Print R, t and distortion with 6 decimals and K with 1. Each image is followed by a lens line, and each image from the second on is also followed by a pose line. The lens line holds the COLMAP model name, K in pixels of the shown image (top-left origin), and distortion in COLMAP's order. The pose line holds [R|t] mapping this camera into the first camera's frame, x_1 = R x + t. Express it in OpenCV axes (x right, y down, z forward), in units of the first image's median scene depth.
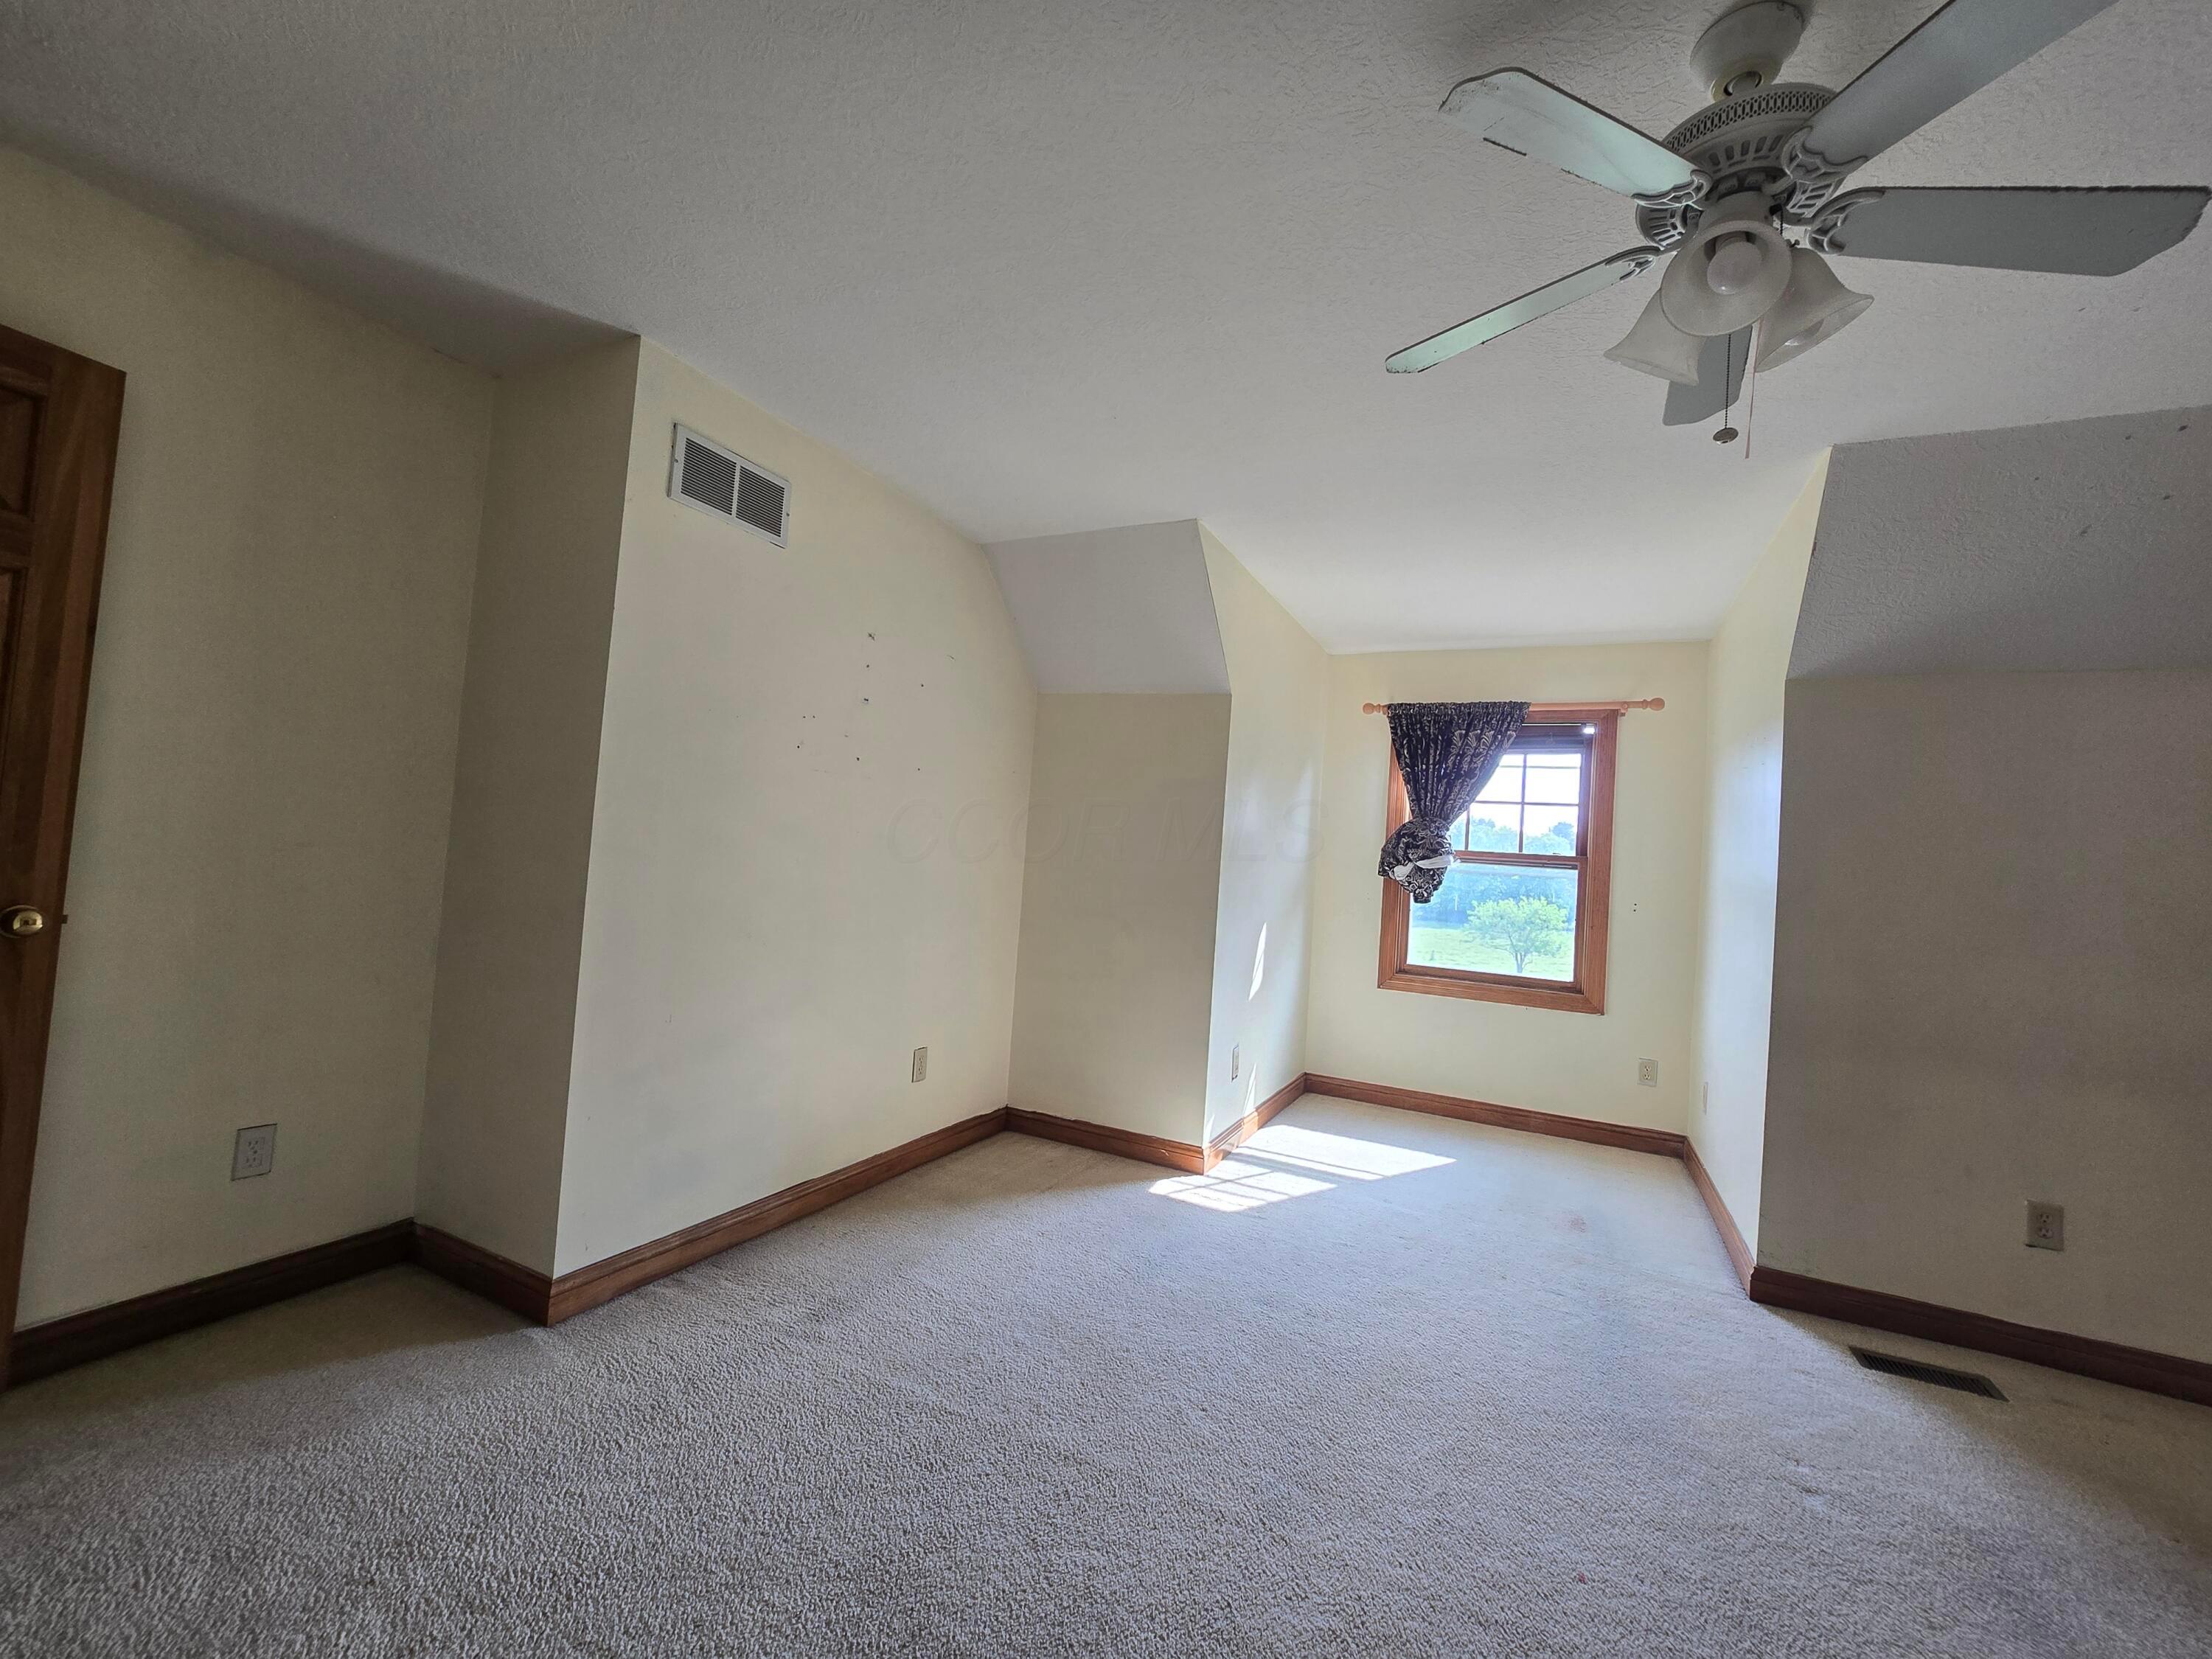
lens RADIAL K [[906.6, 0, 1106.4], [0, 906.6, 823.1], [0, 0, 1]] dist [-0.001760, -0.000325]
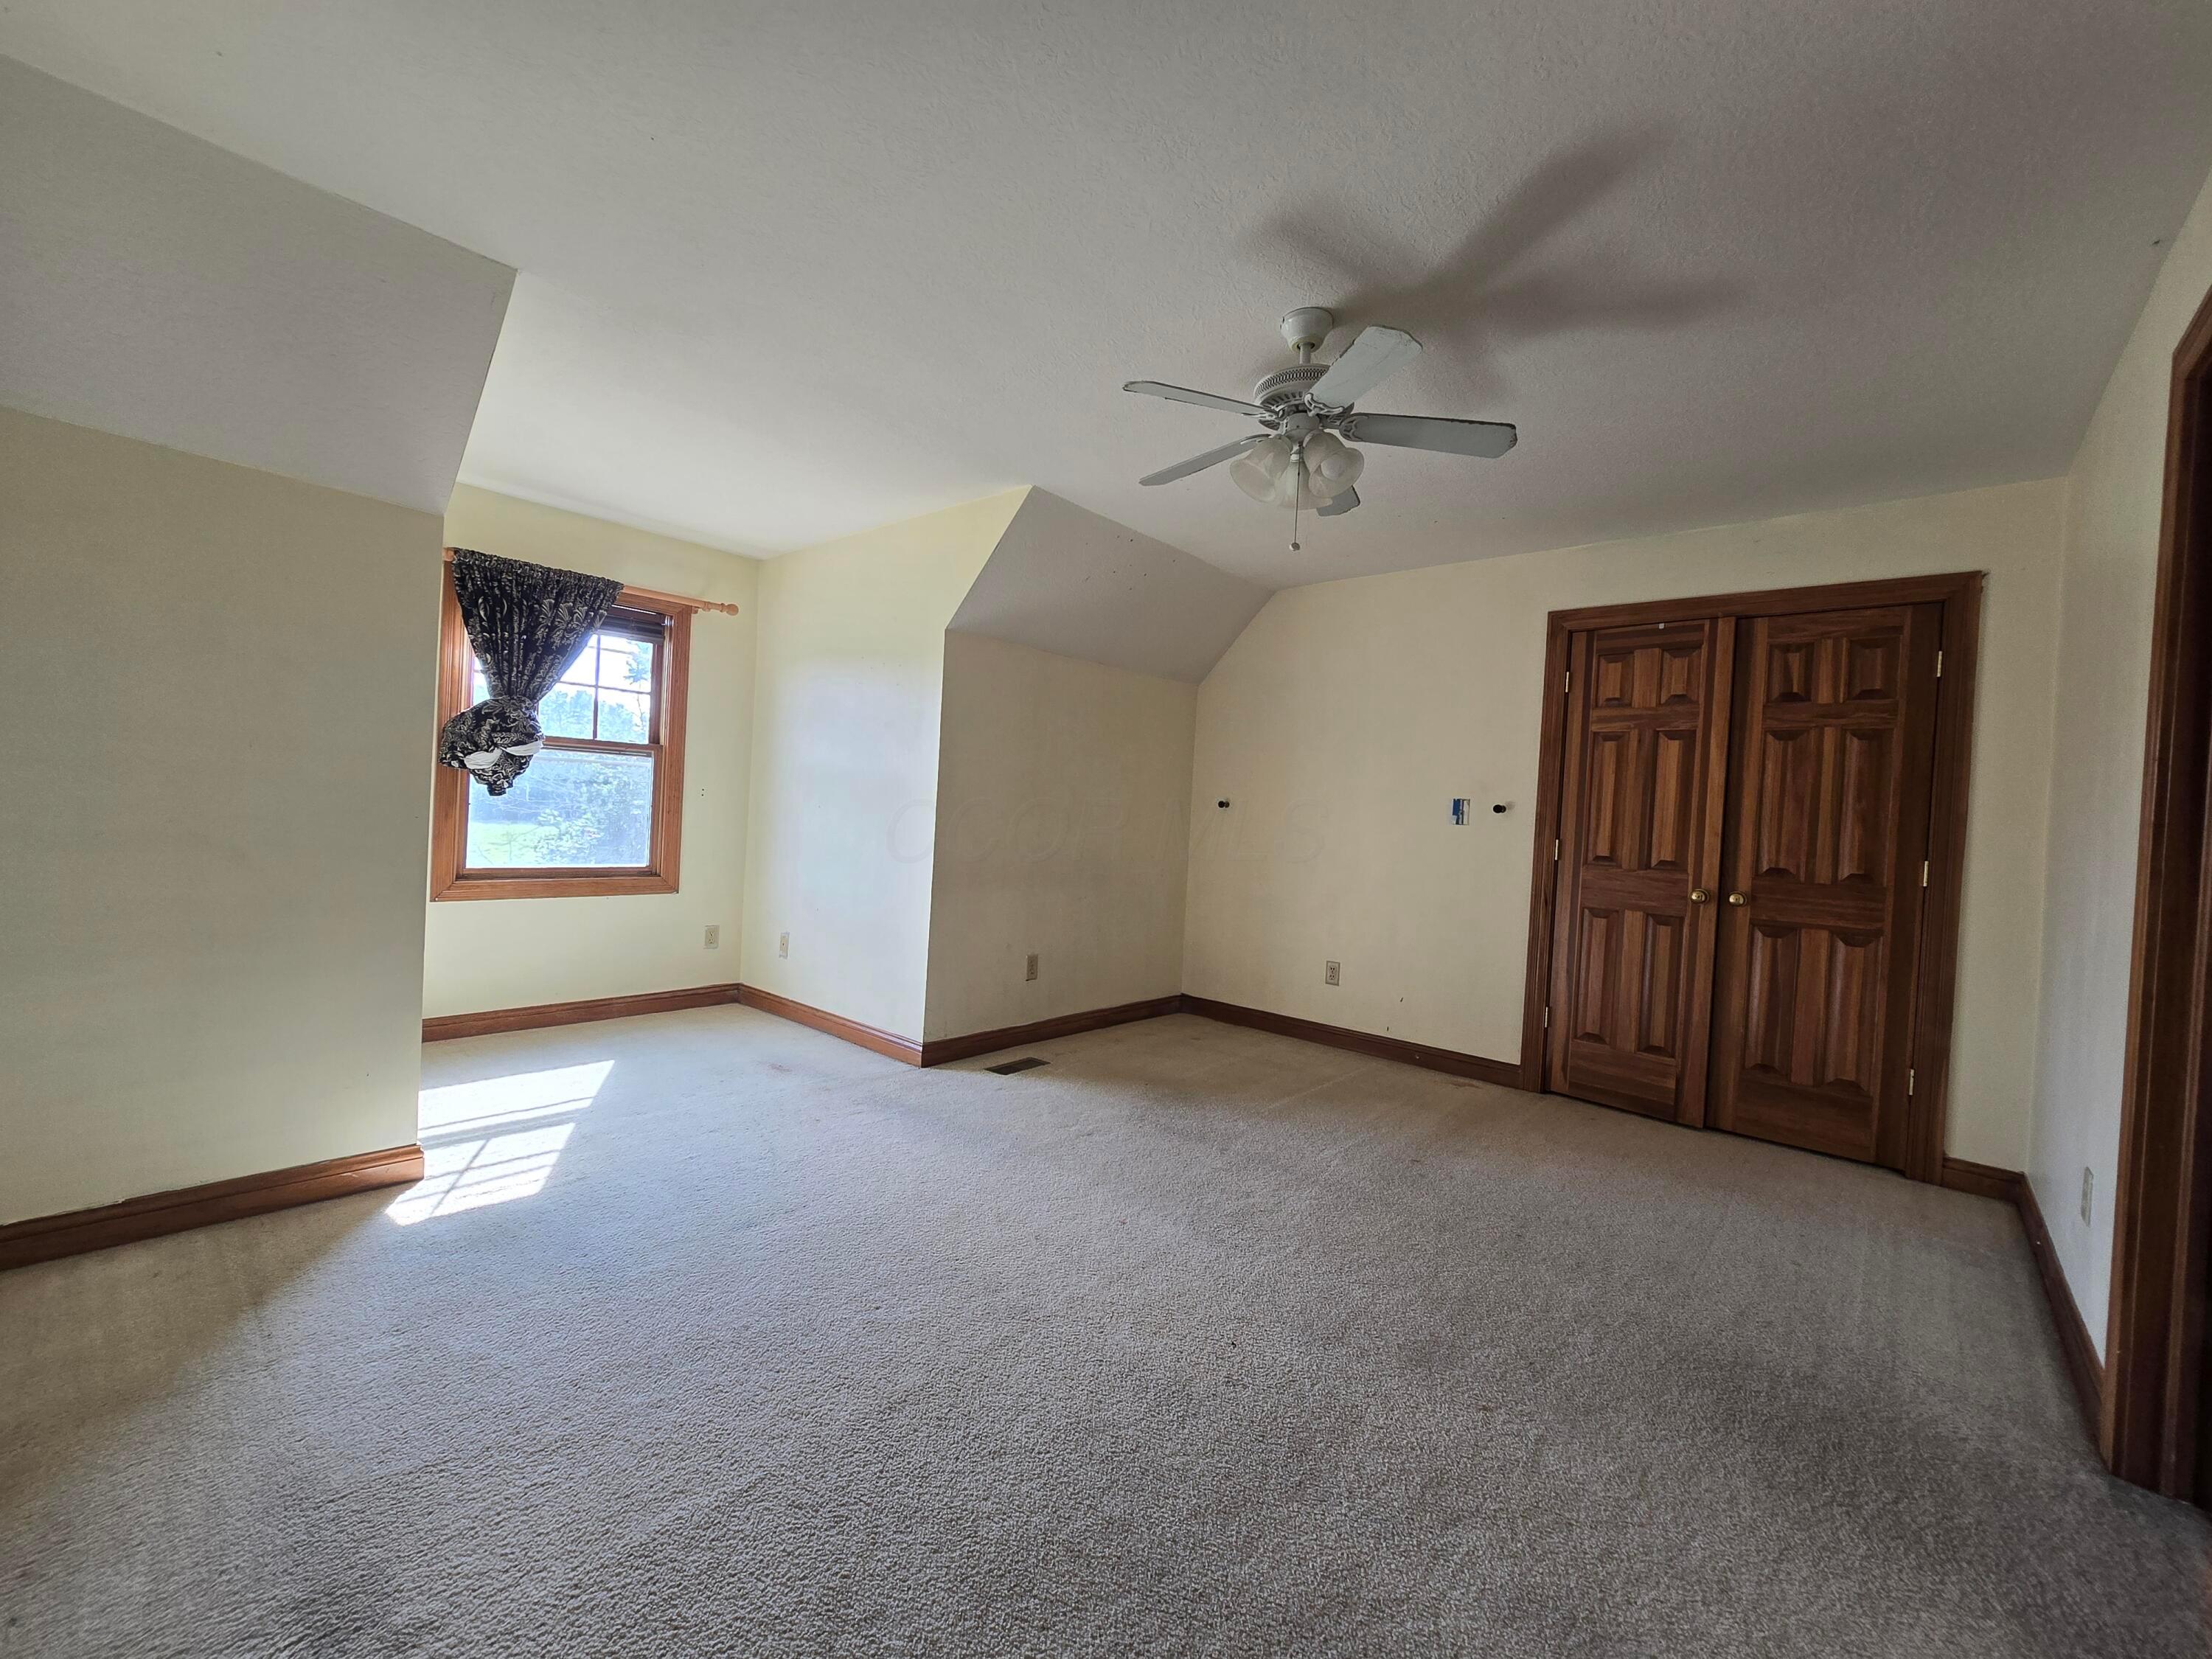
lens RADIAL K [[906.6, 0, 1106.4], [0, 906.6, 823.1], [0, 0, 1]] dist [-0.001760, -0.000325]
pose [[0.263261, -0.068994, 0.962254, -0.339004], [-0.069529, 0.993489, 0.090256, -0.002914], [-0.962216, -0.090666, 0.256750, 0.236749]]
